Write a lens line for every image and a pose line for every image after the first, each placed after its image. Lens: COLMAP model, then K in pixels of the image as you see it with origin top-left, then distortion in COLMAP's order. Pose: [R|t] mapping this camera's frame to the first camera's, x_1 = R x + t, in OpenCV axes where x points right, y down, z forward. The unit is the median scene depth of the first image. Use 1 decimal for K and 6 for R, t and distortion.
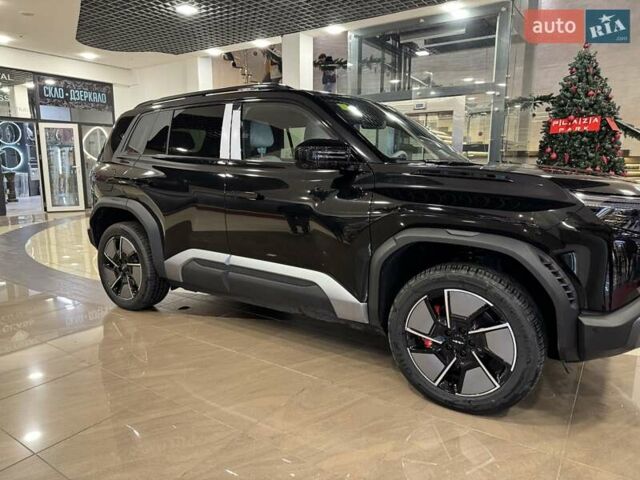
lens RADIAL K [[460.8, 0, 315.7], [0, 460.8, 236.3], [0, 0, 1]] dist [0.048355, -0.040463]
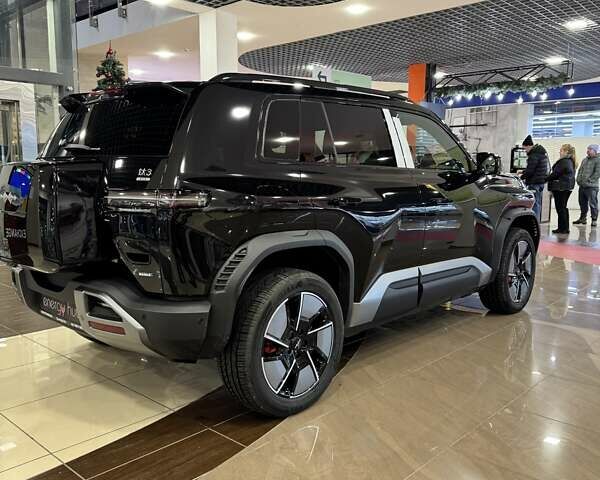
lens RADIAL K [[567.4, 0, 296.0], [0, 567.4, 238.9], [0, 0, 1]] dist [0.012323, 0.000000]
pose [[0.147498, -0.125233, 0.981102, -1.291350], [0.154743, 0.982658, 0.102168, -0.167115], [-0.976882, 0.136750, 0.164319, 0.978945]]
